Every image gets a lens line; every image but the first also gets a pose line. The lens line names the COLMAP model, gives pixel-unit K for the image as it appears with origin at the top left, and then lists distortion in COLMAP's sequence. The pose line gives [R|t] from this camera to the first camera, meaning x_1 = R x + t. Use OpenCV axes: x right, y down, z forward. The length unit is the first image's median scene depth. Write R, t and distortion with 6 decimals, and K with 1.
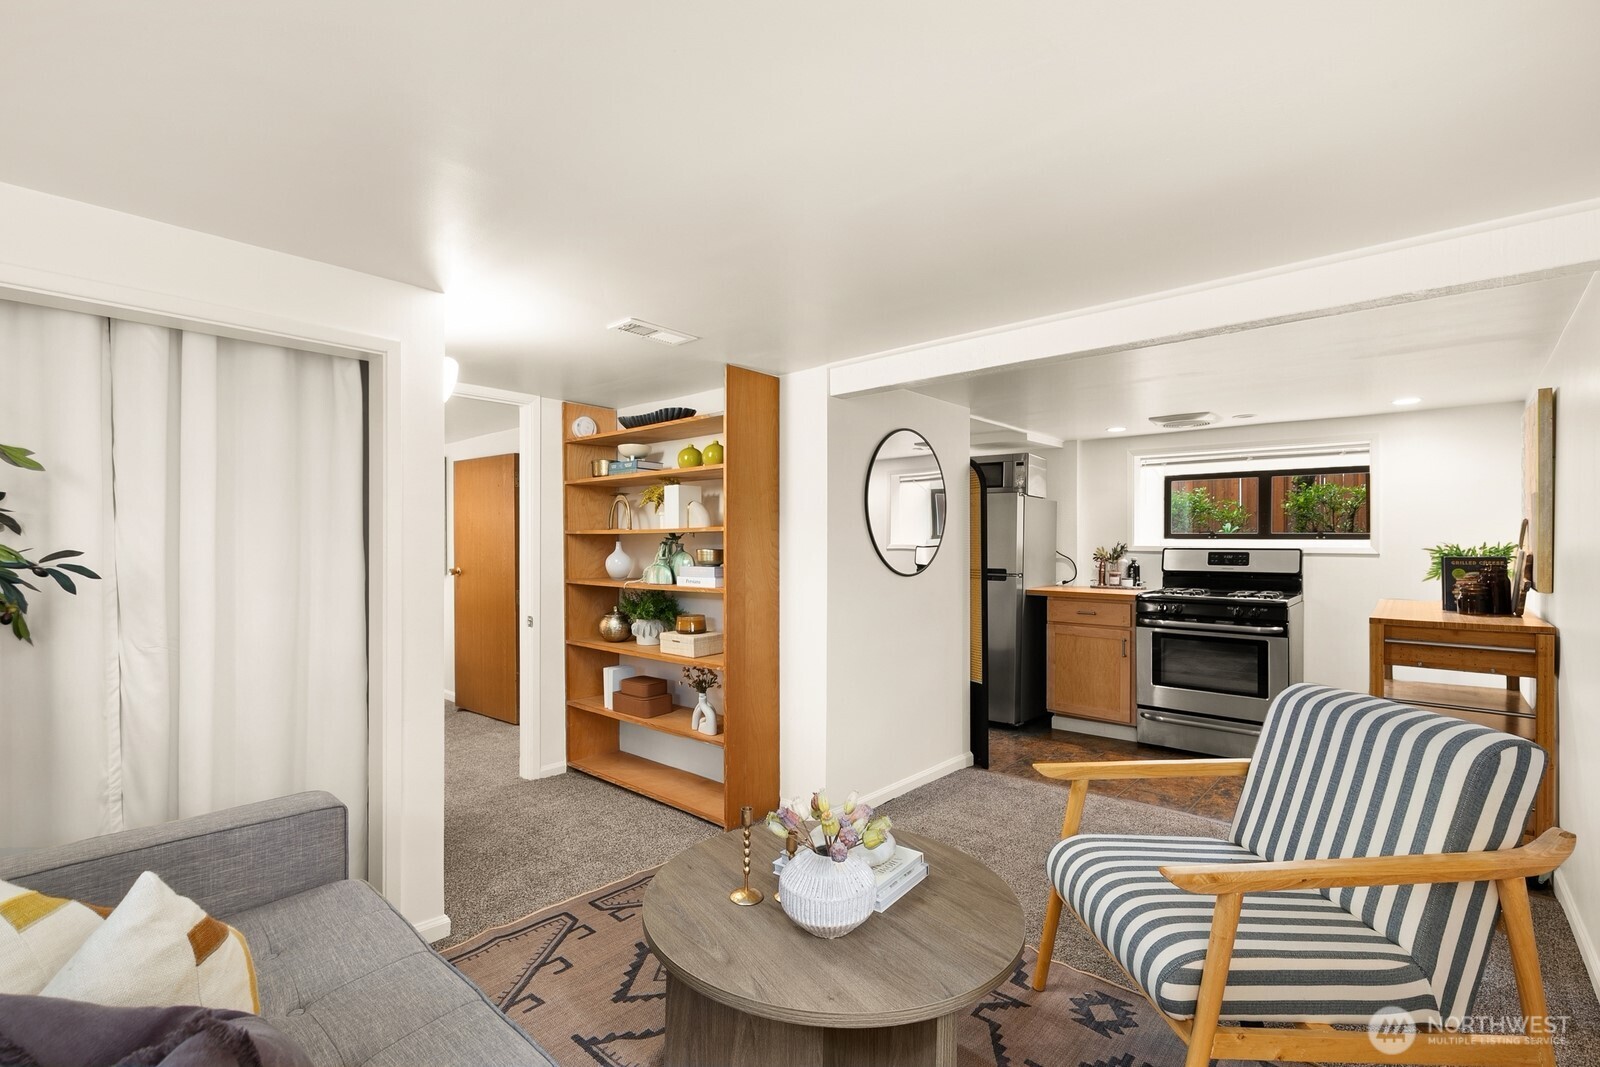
lens RADIAL K [[726.4, 0, 801.0], [0, 726.4, 544.2], [0, 0, 1]] dist [0.003610, 0.000406]
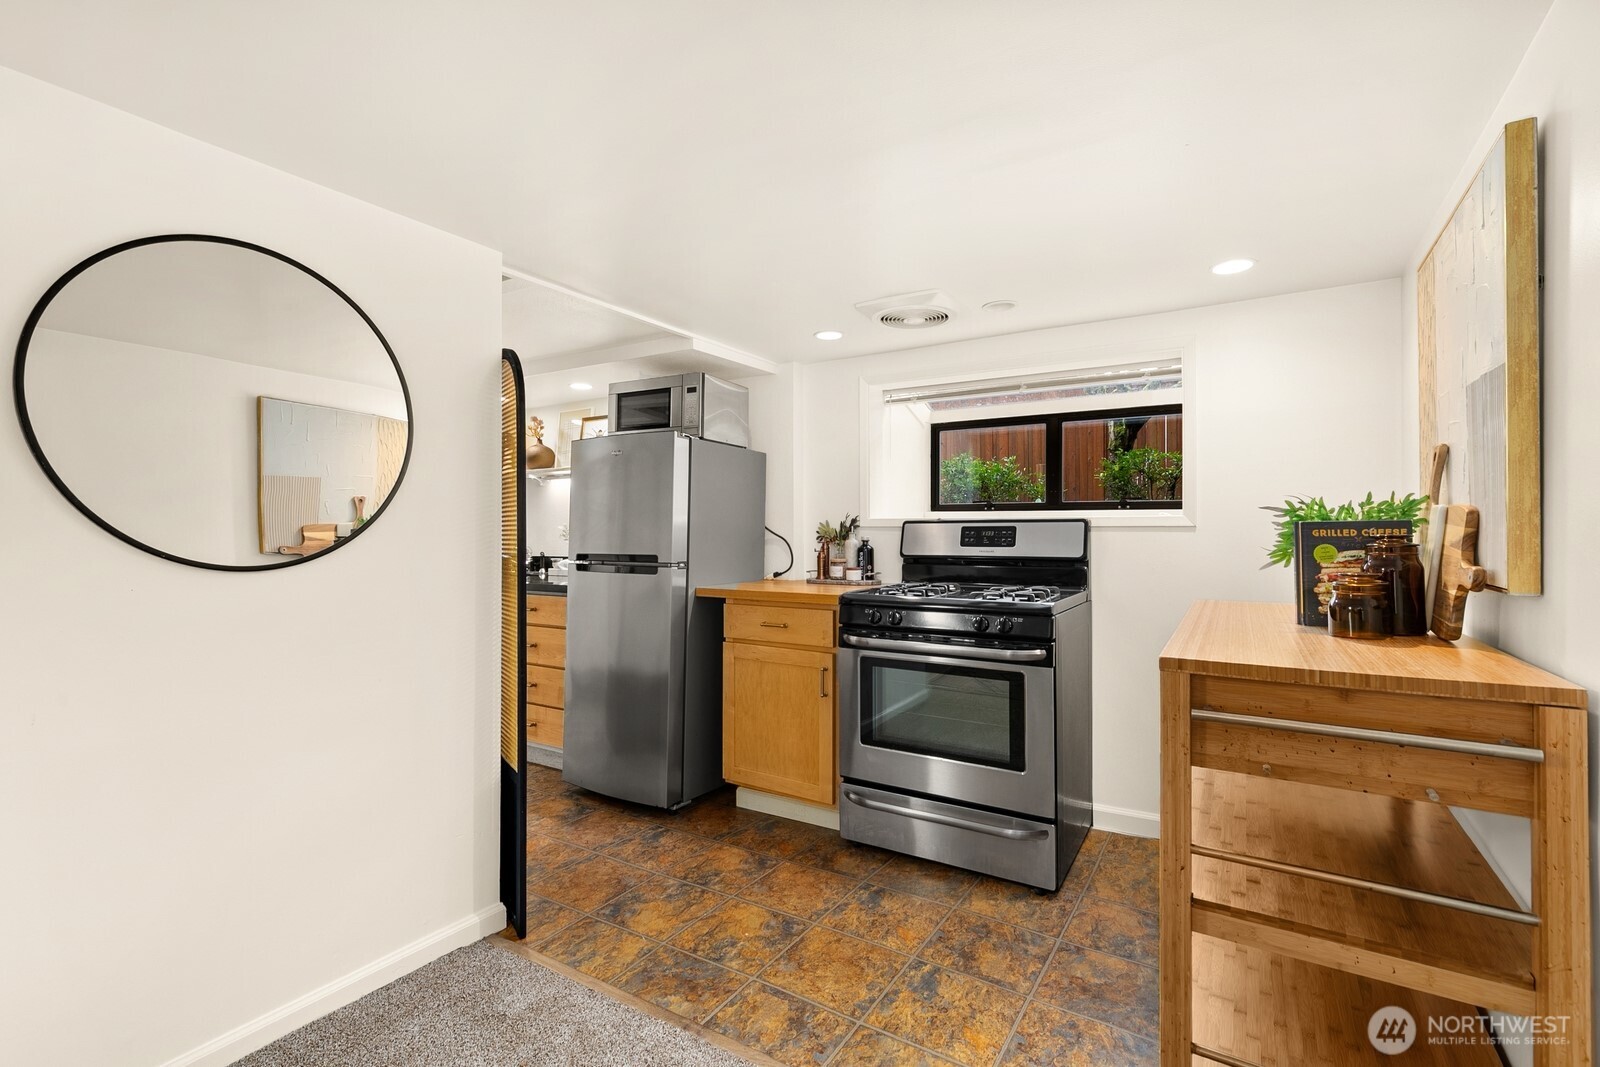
lens RADIAL K [[741.0, 0, 800.0], [0, 741.0, 533.5], [0, 0, 1]] dist [0.005374, 0.000363]
pose [[0.985810, -0.003088, 0.167836, 0.329600], [0.003288, 0.999994, -0.000916, 0.018607], [-0.167832, 0.001455, 0.985815, 0.399761]]
